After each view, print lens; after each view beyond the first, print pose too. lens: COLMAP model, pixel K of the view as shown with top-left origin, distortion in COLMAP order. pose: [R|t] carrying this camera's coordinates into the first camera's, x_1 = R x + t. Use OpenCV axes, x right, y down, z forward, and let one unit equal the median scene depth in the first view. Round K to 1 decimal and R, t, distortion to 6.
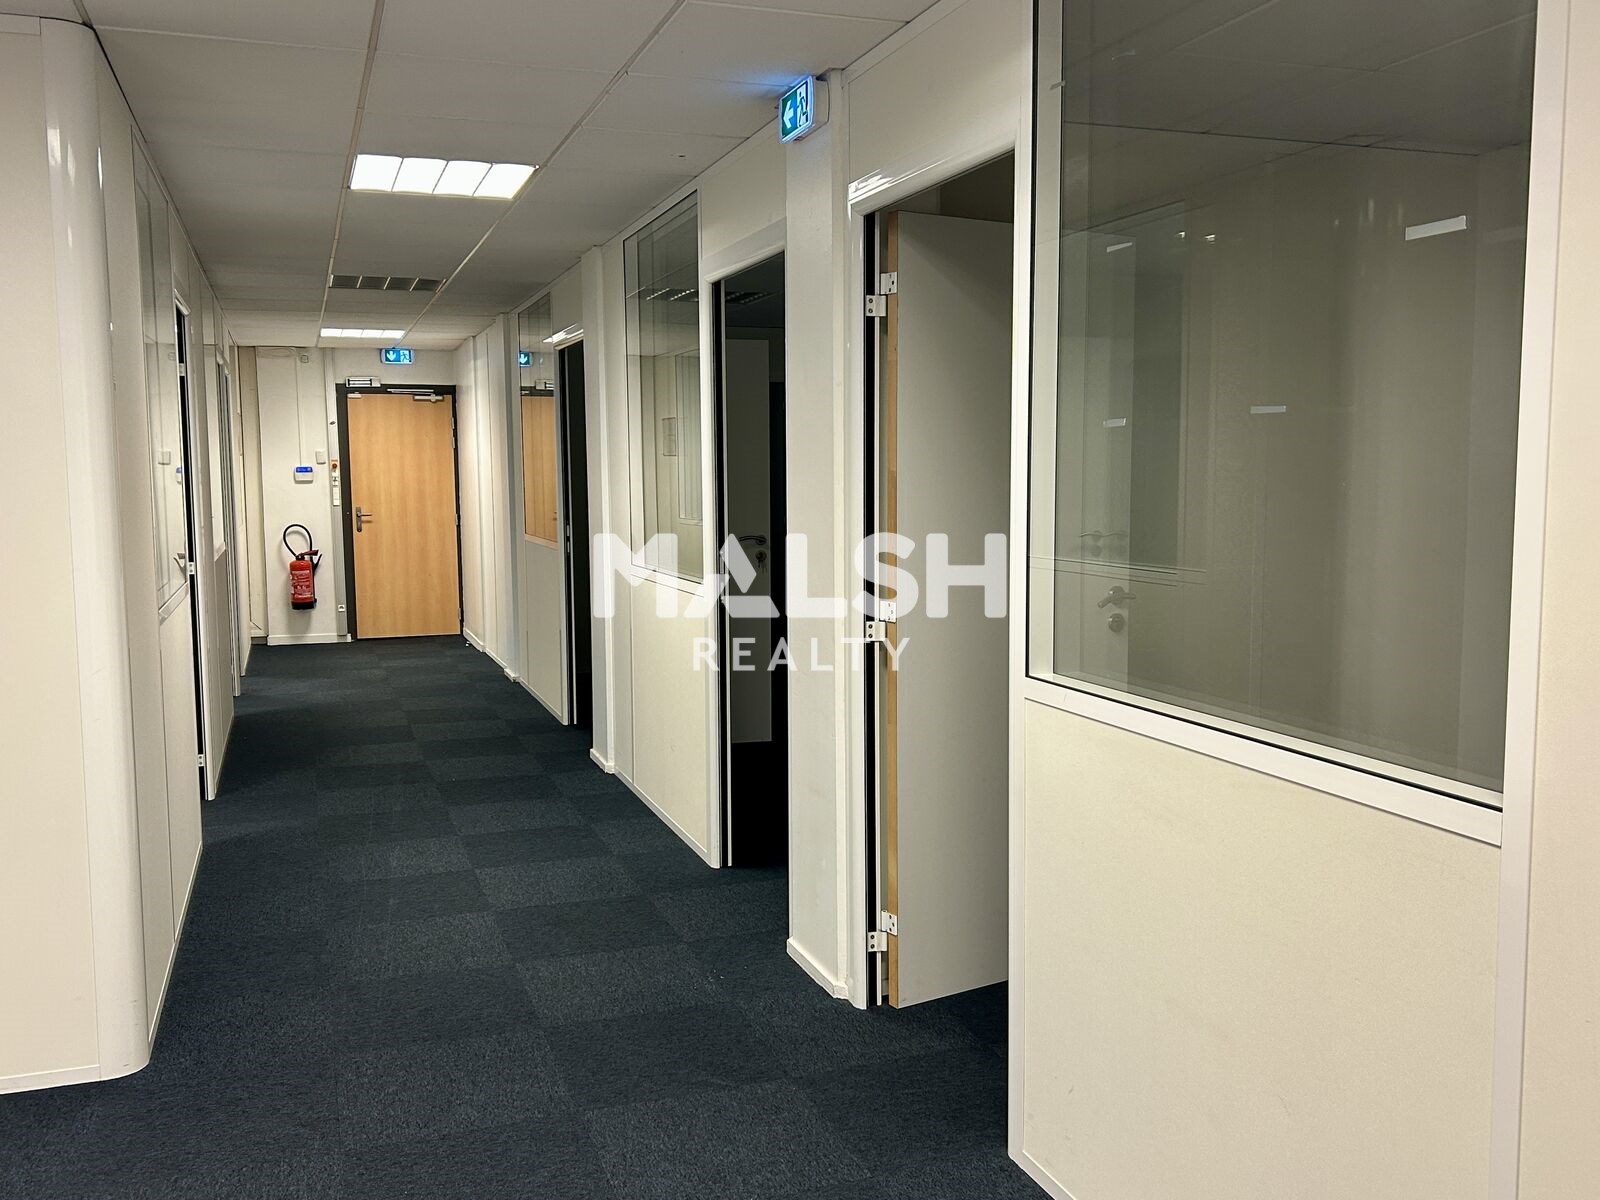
lens RADIAL K [[1424.3, 0, 800.0], [0, 1424.3, 600.0], [0, 0, 1]] dist [0.080775, 0.001879]
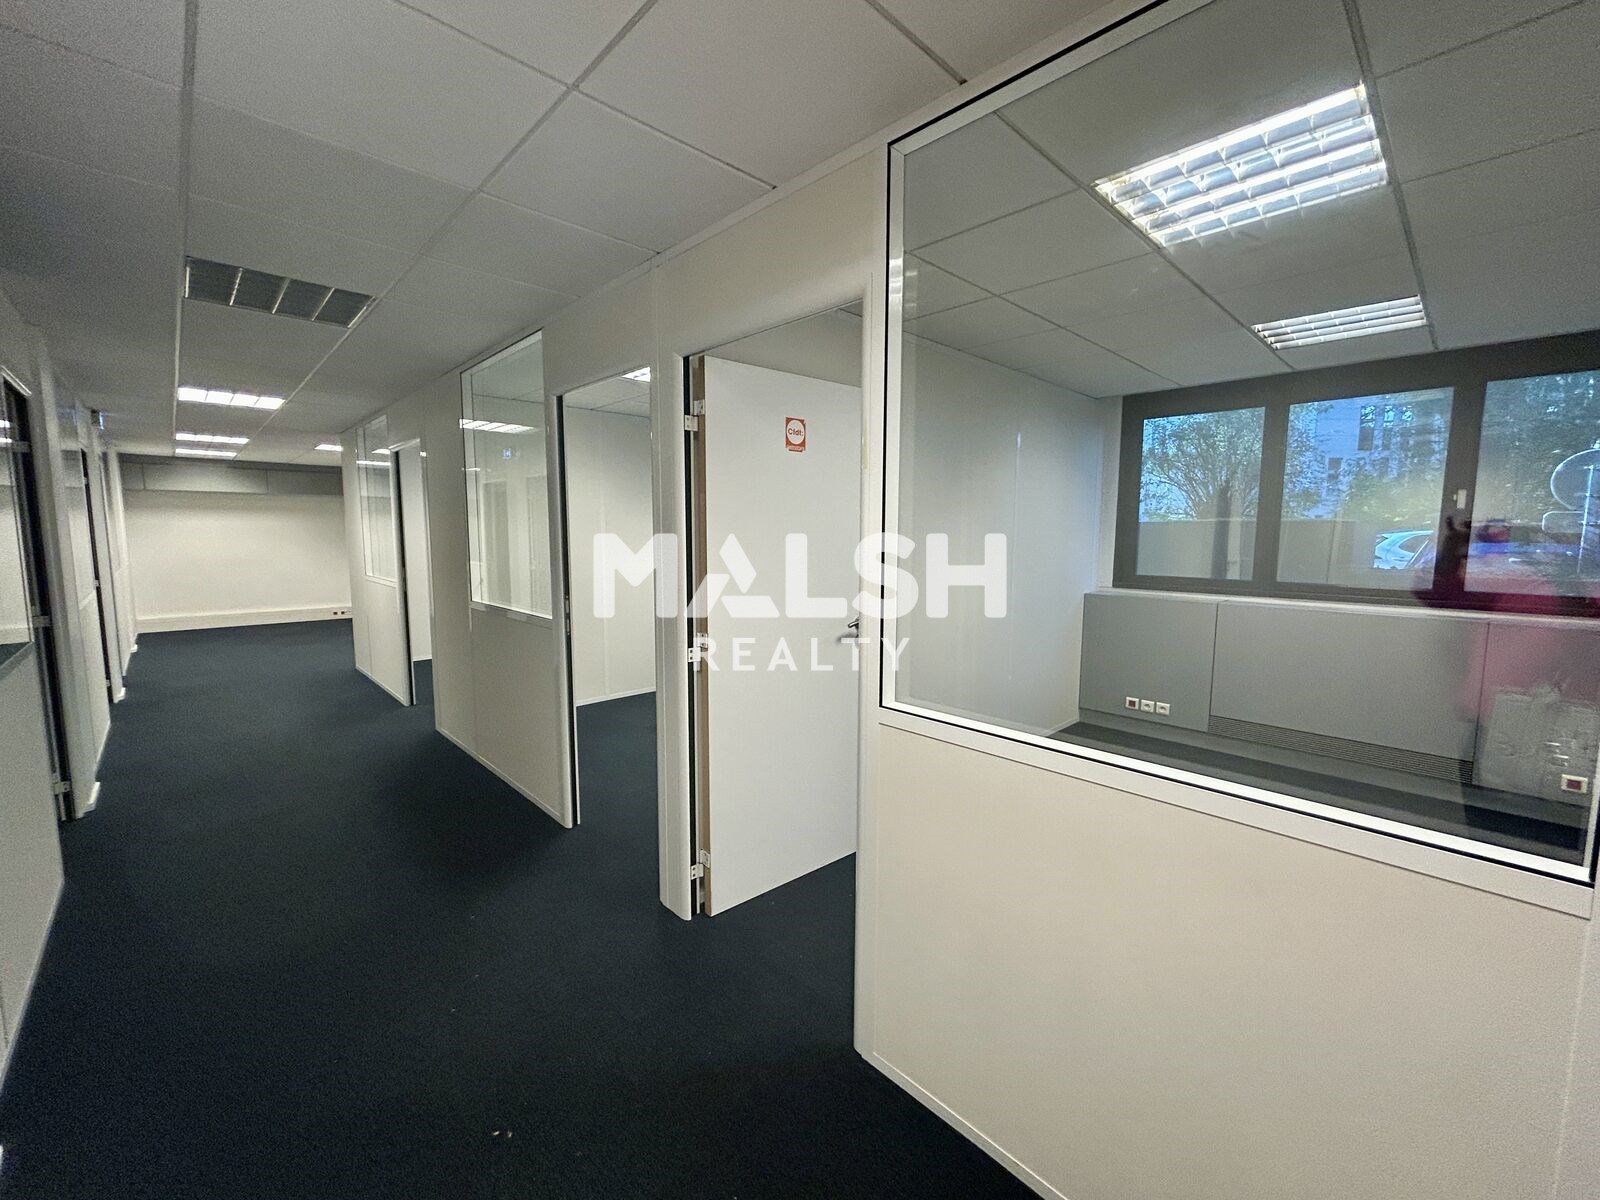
lens RADIAL K [[665.6, 0, 800.0], [0, 665.6, 600.0], [0, 0, 1]] dist [-0.000381, -0.000208]
pose [[0.913730, -0.029300, 0.405265, -0.117750], [0.024022, 0.999548, 0.018103, -0.043018], [-0.405612, -0.006806, 0.914020, 0.365728]]
